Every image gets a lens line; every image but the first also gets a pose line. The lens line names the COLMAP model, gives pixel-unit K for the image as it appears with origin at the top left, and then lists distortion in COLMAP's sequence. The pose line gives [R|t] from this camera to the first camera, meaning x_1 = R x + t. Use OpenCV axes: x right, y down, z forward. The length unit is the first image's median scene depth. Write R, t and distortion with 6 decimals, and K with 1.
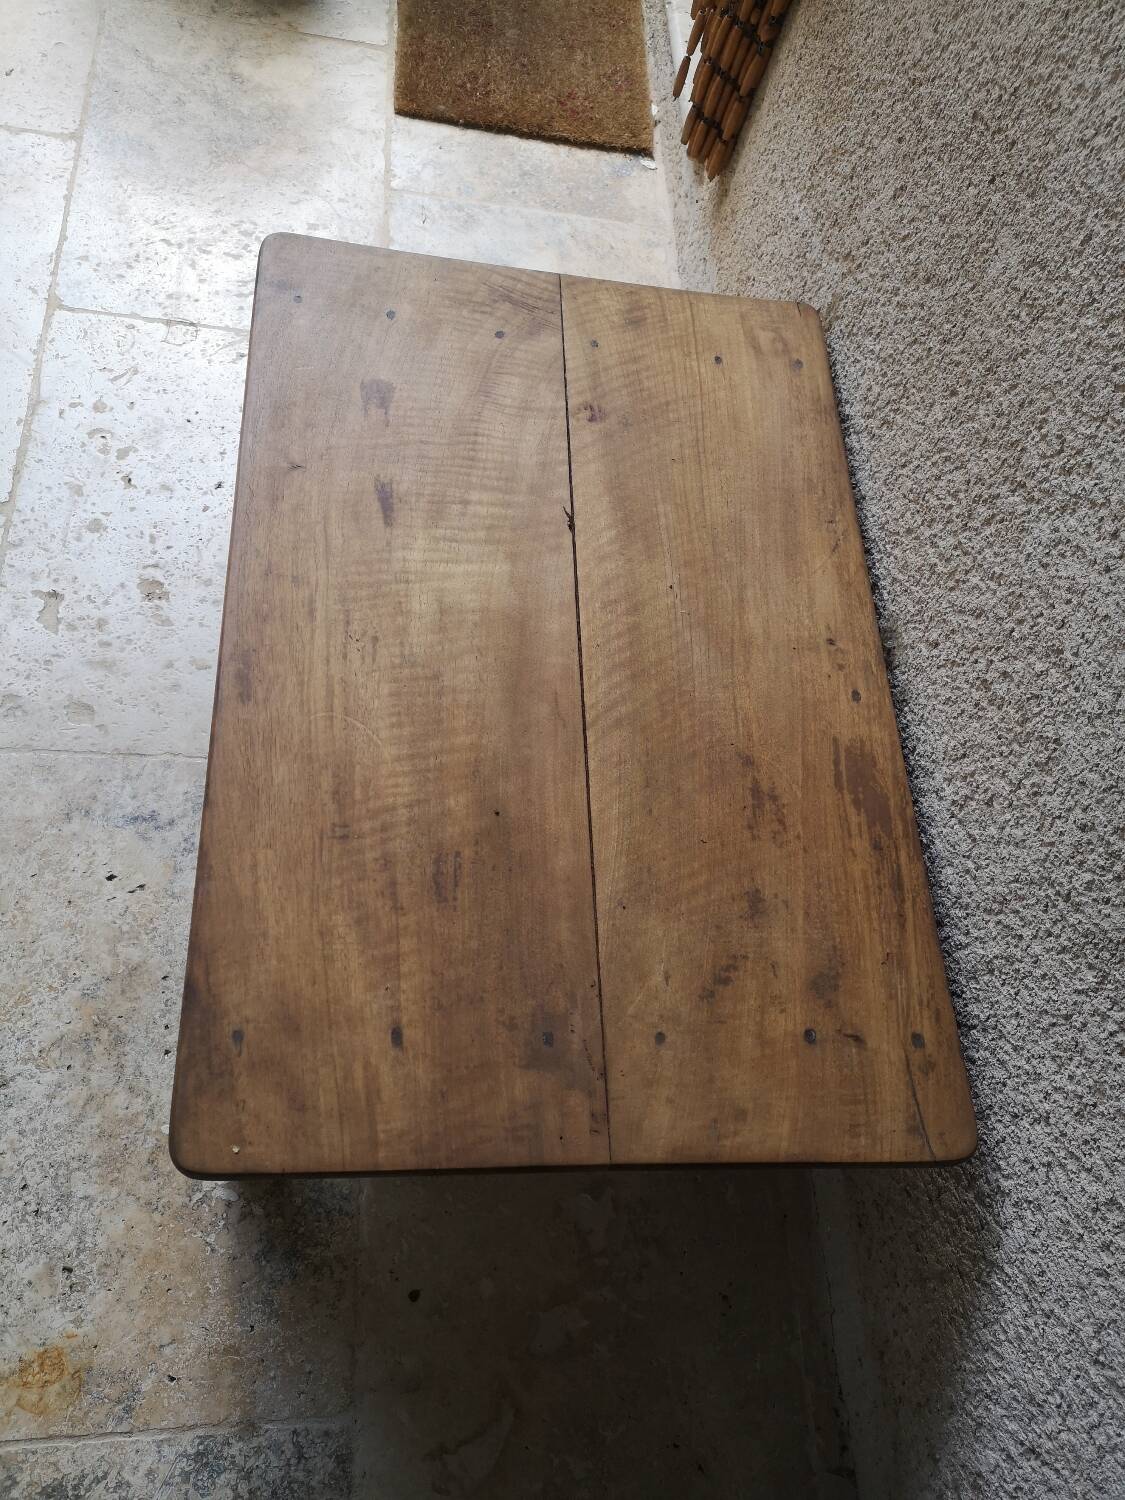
lens RADIAL K [[1175.1, 0, 565.5], [0, 1175.1, 754.9], [0, 0, 1]] dist [0.038814, -0.027183]
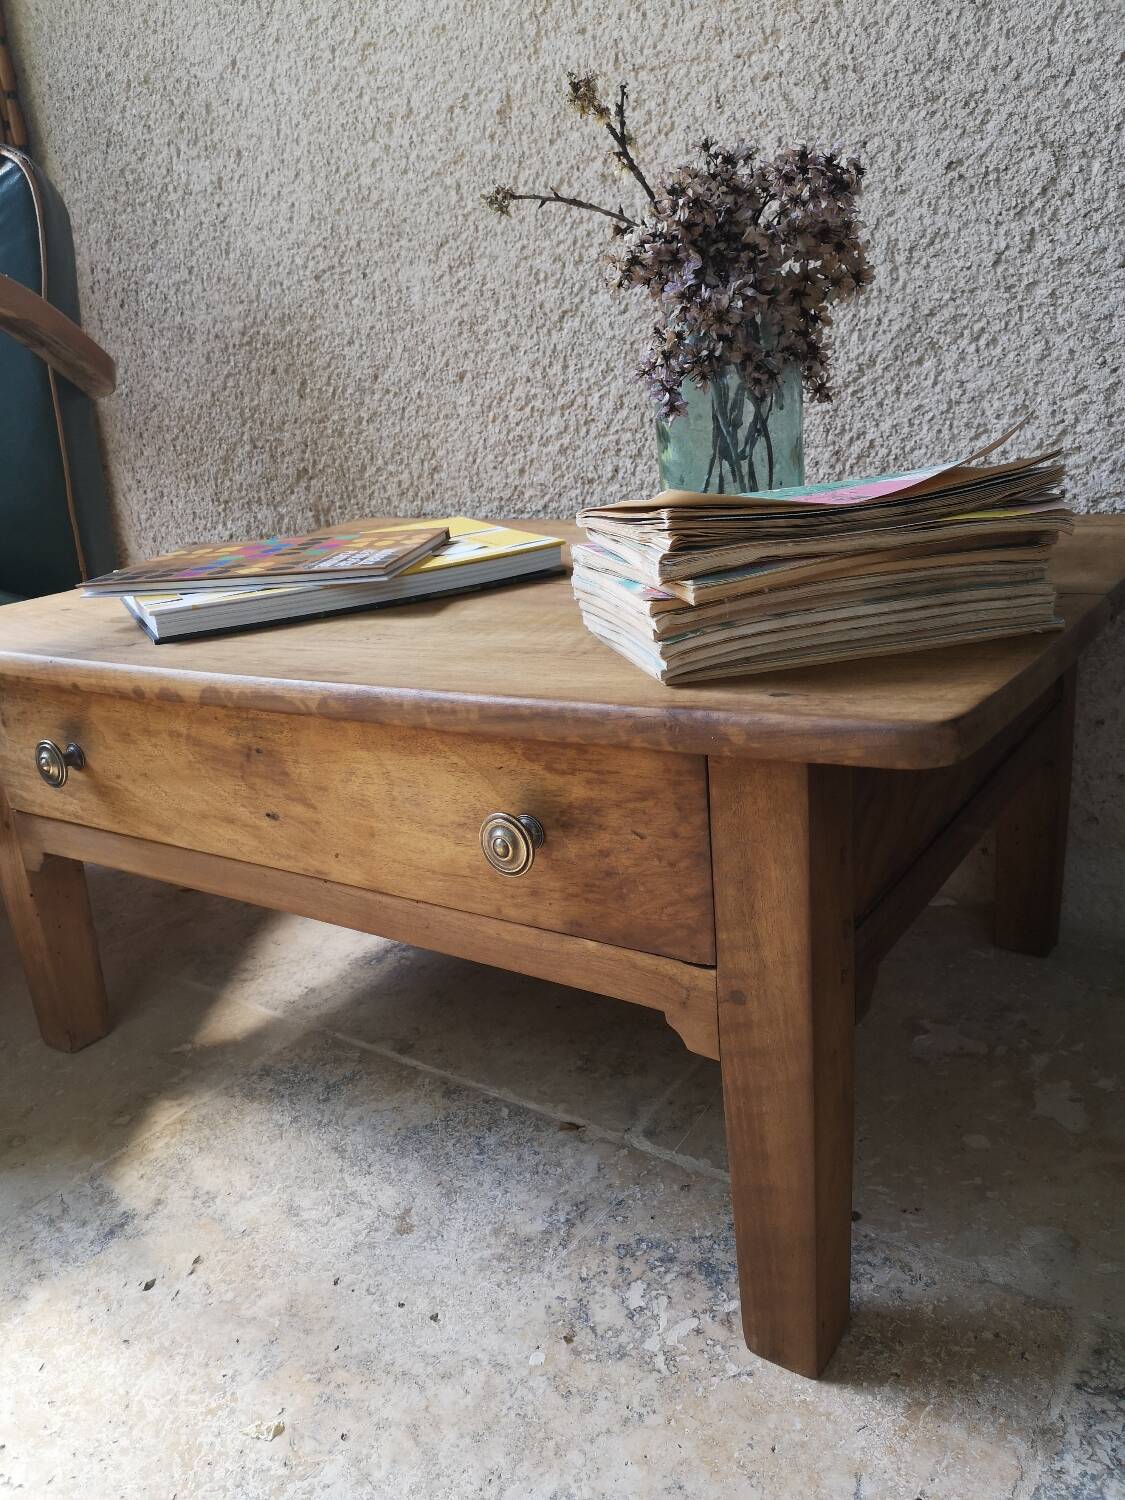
lens RADIAL K [[1175.1, 0, 568.4], [0, 1175.1, 750.4], [0, 0, 1]] dist [0.038814, -0.027183]
pose [[0.587807, -0.497602, 0.637868, -0.621415], [0.794403, 0.504137, -0.338778, 0.420878], [-0.152996, 0.705860, 0.691632, 0.411622]]
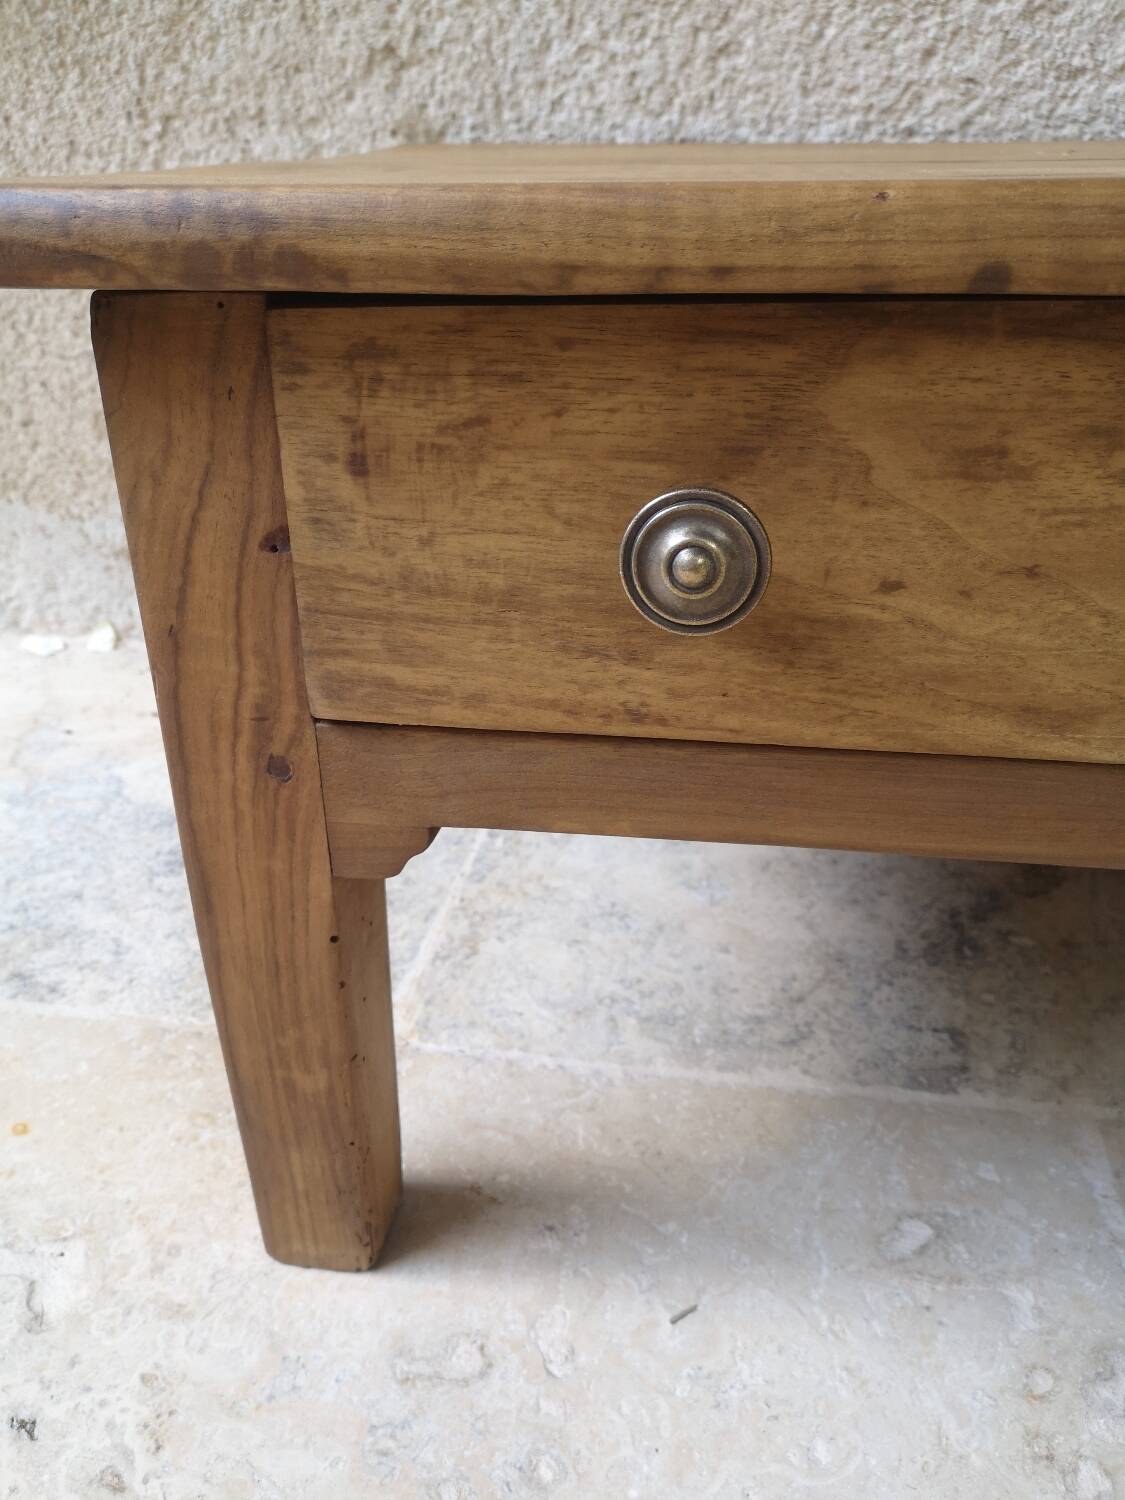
lens RADIAL K [[1175.1, 0, 553.9], [0, 1175.1, 744.8], [0, 0, 1]] dist [0.038814, -0.027183]
pose [[0.196687, -0.624600, 0.755771, -0.544655], [0.897401, 0.425187, 0.117846, -0.319000], [-0.394950, 0.655050, 0.644145, 0.990644]]
